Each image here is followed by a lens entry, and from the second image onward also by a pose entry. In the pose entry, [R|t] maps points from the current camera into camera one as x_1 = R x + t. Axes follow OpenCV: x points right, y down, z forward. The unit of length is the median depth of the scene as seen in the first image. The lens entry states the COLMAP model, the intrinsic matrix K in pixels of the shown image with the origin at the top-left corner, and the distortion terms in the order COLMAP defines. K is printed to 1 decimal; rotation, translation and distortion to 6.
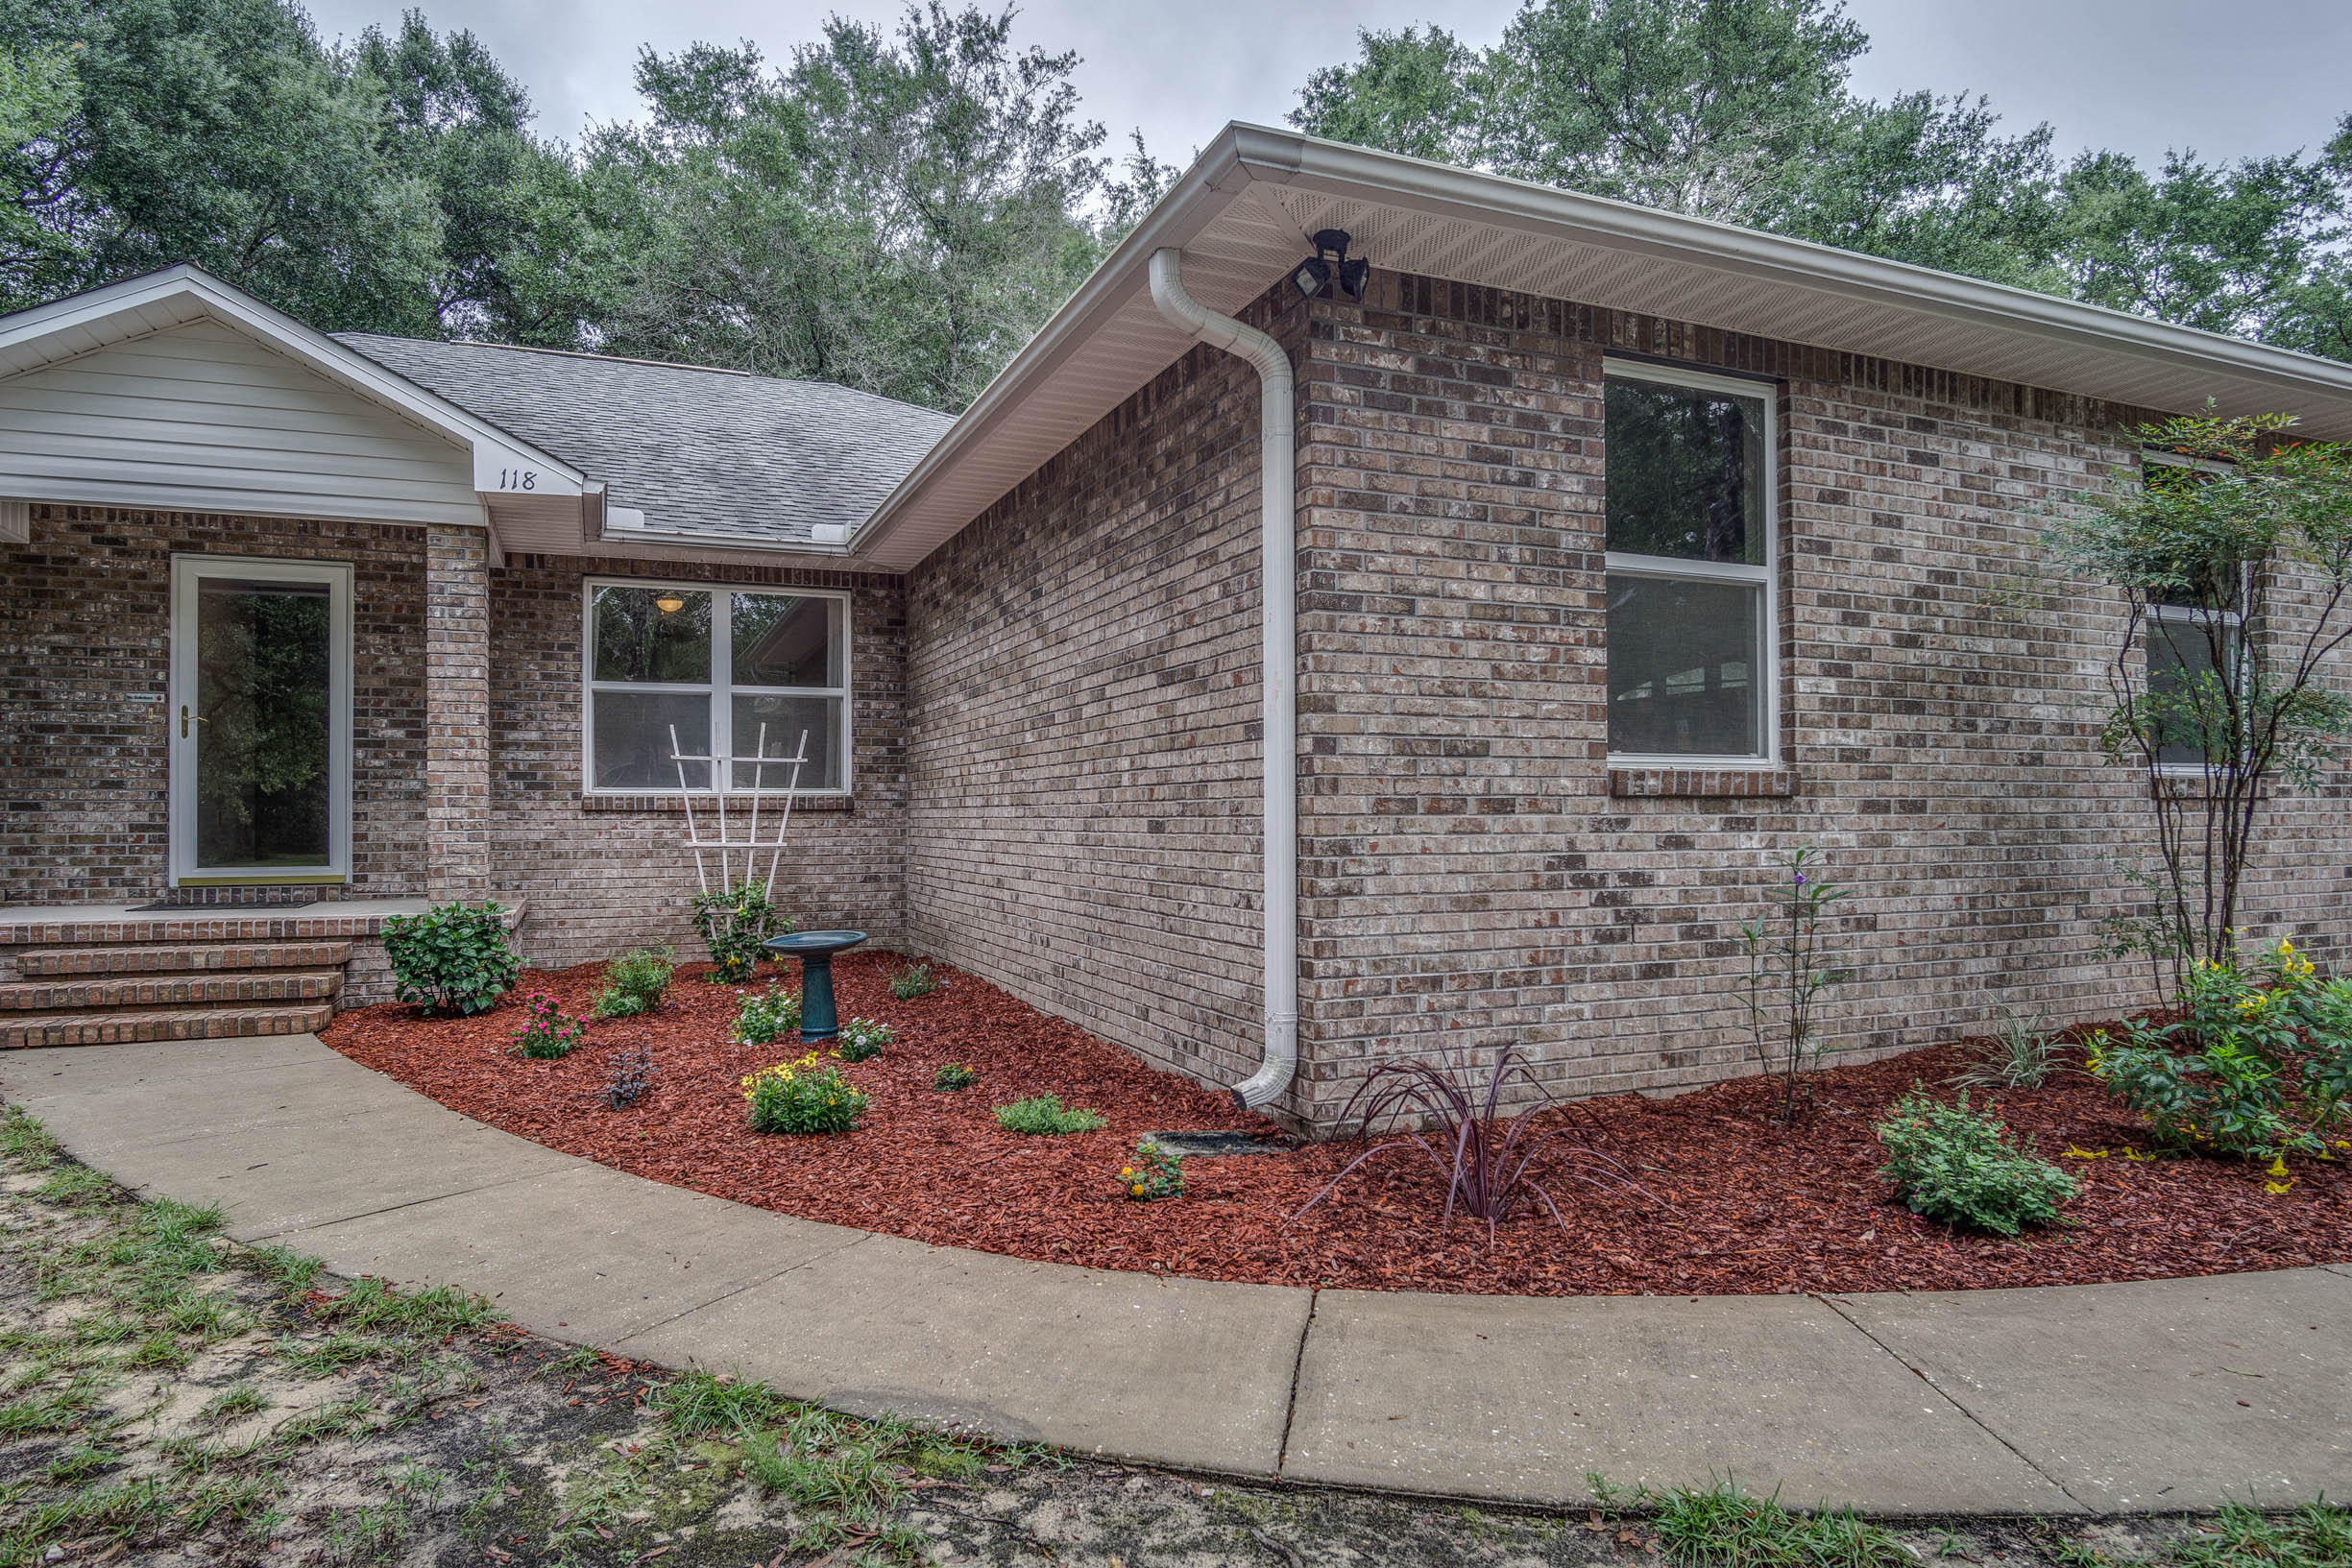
lens RADIAL K [[1302.6, 0, 1118.8], [0, 1302.6, 787.3], [0, 0, 1]] dist [-0.023419, -0.000483]
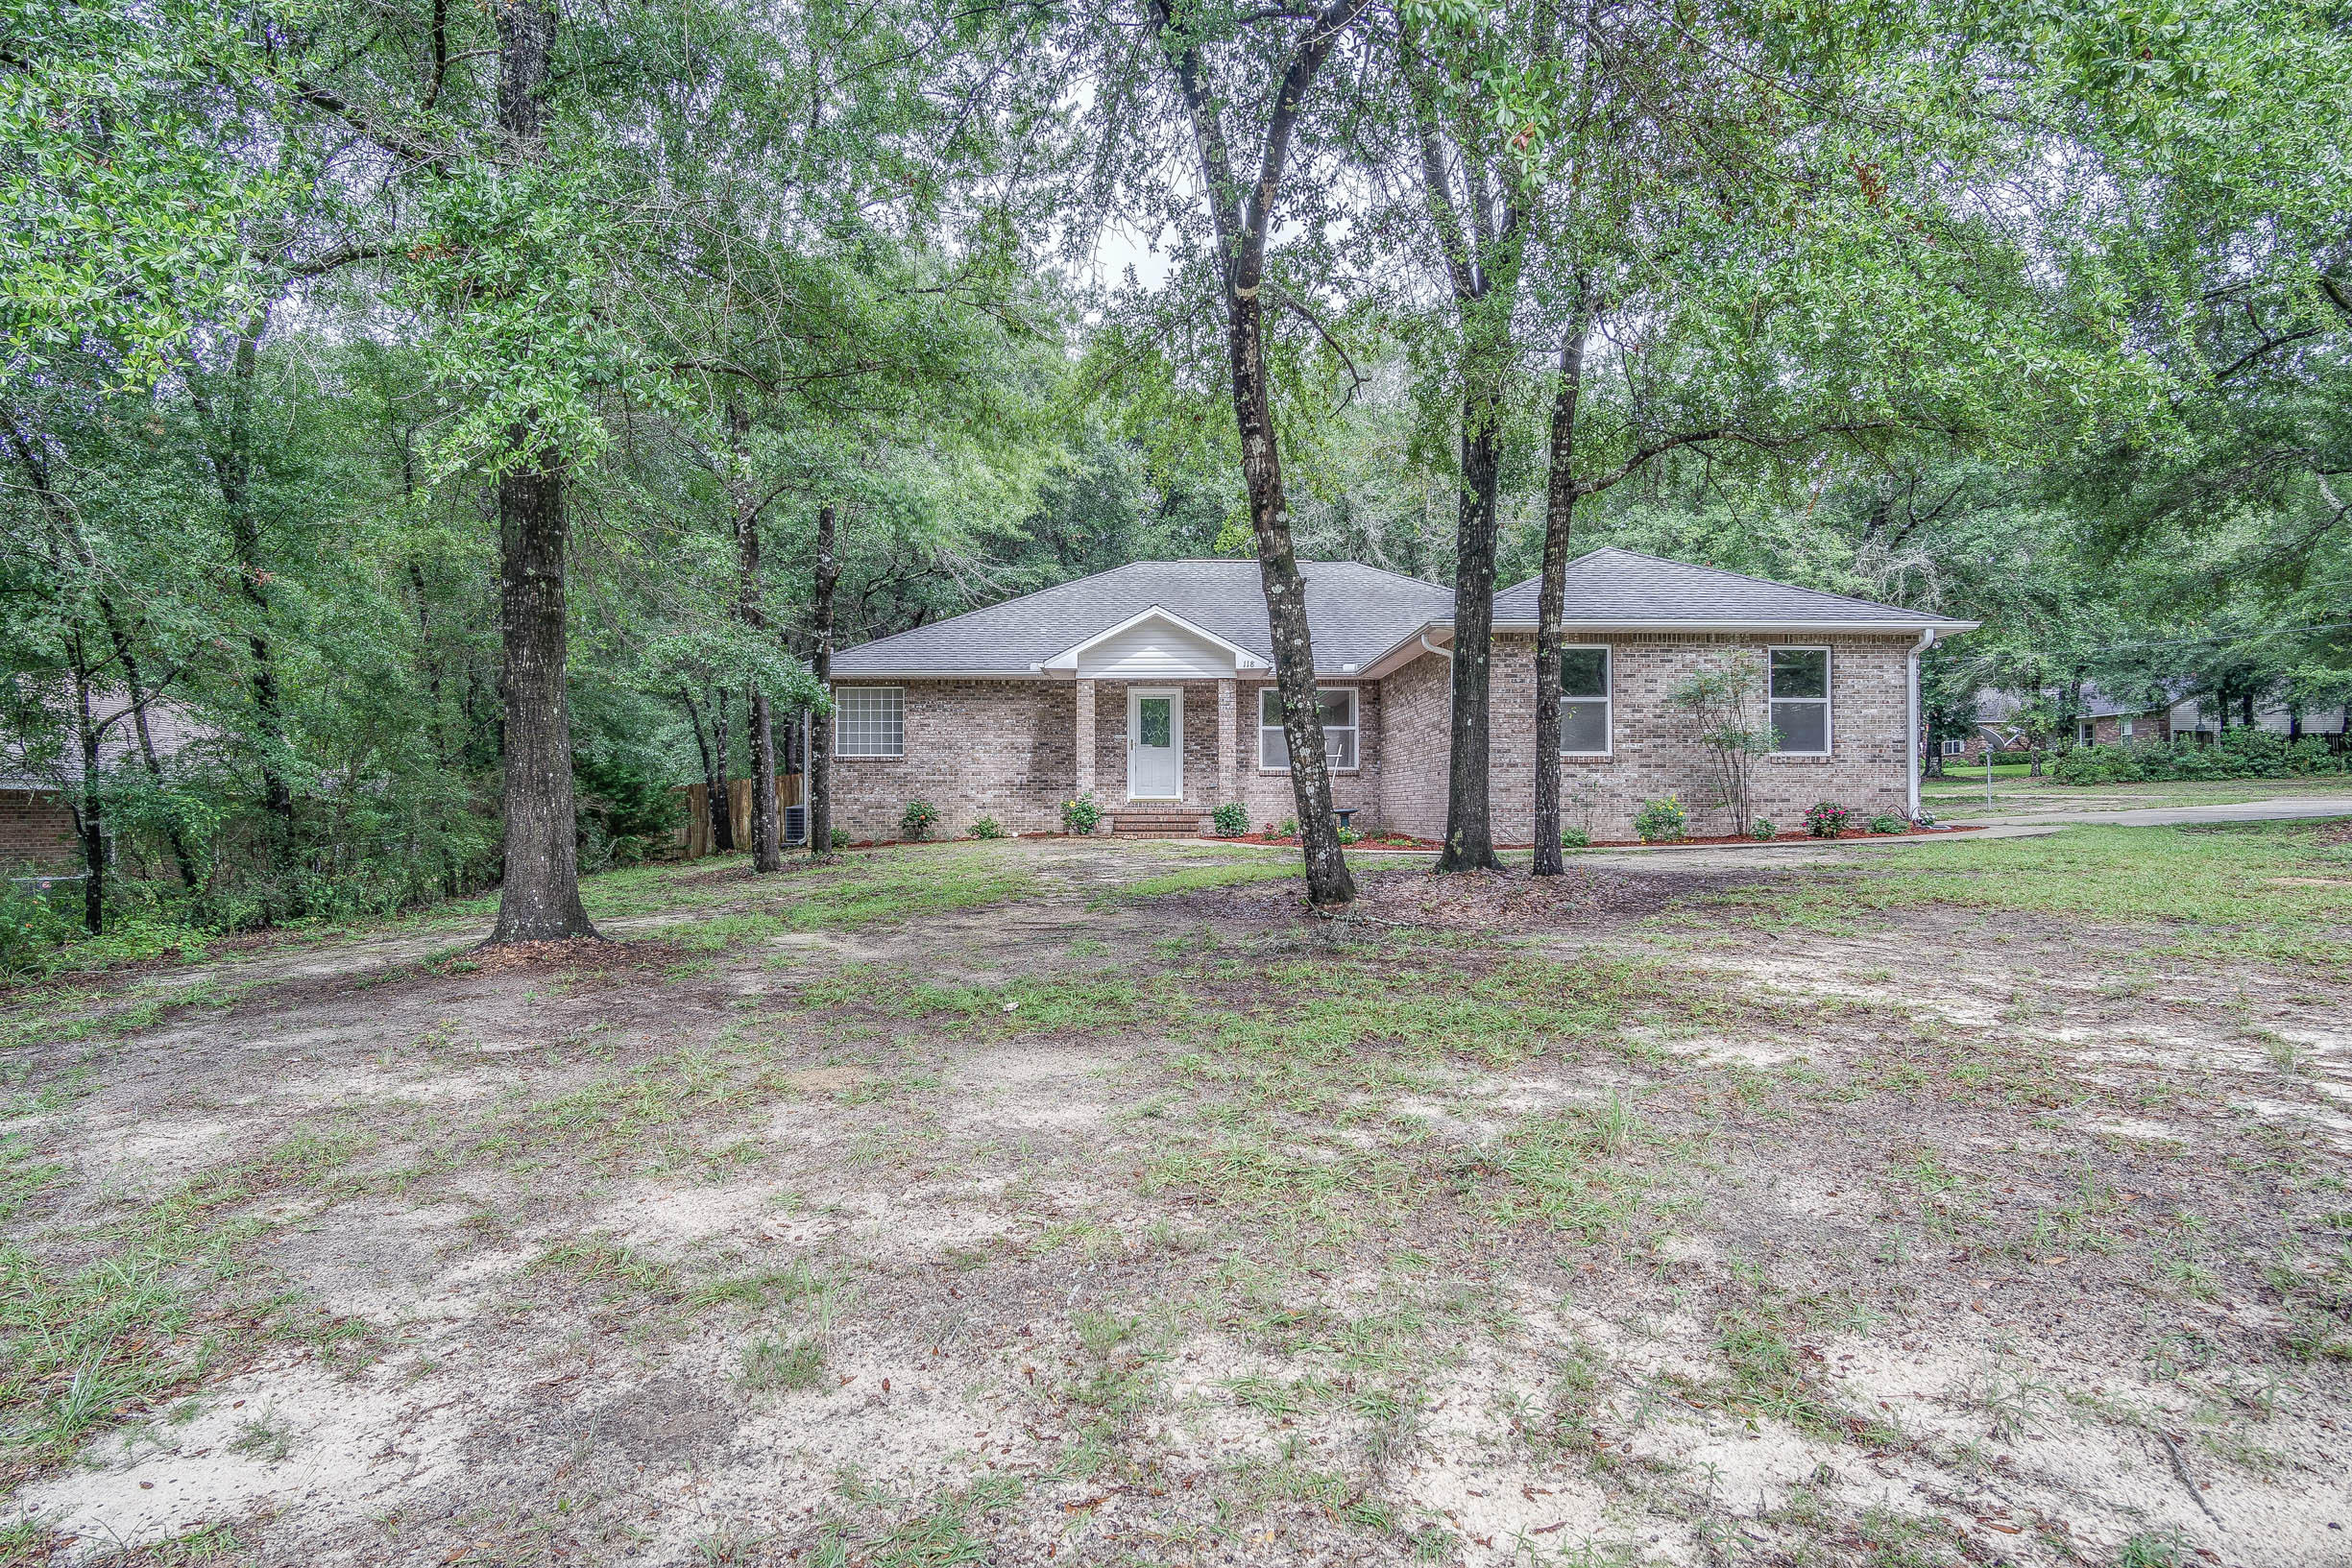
lens RADIAL K [[1301.9, 0, 1168.7], [0, 1301.9, 811.3], [0, 0, 1]] dist [-0.033589, -0.000628]
pose [[0.947648, 0.000451, -0.319317, 0.343205], [0.006821, 0.999742, 0.021656, 0.037301], [0.319244, -0.022700, 0.947400, -1.869358]]
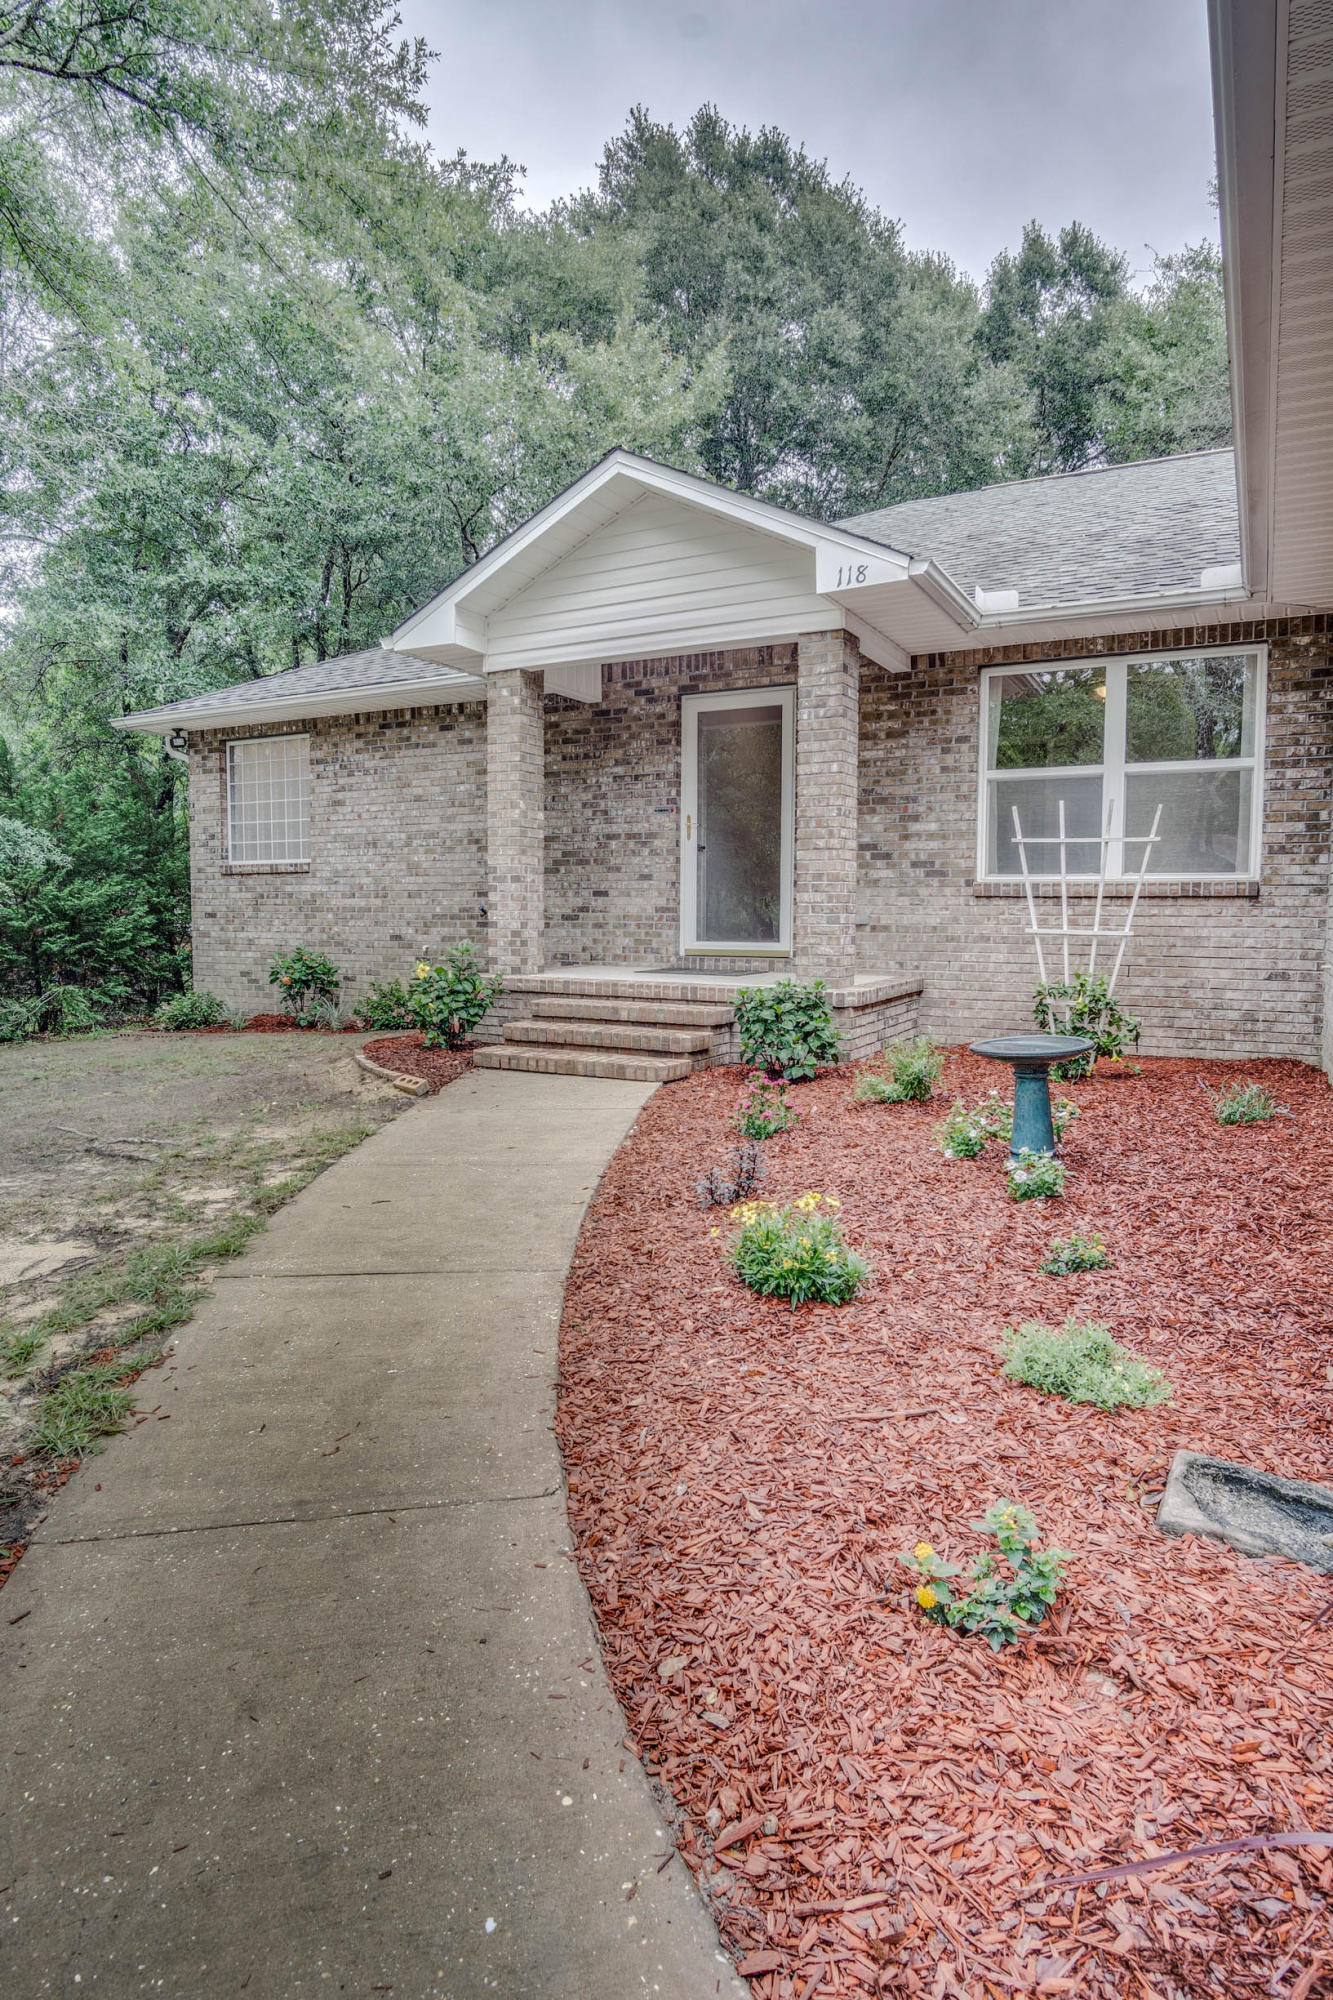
lens RADIAL K [[1089.0, 0, 736.2], [0, 1089.0, 987.4], [0, 0, 1]] dist [-0.039178, 0.010419]
pose [[0.670869, 0.060102, -0.739136, 0.124486], [0.010637, 0.995828, 0.090629, 0.010662], [0.741500, -0.068663, 0.667431, 0.308150]]
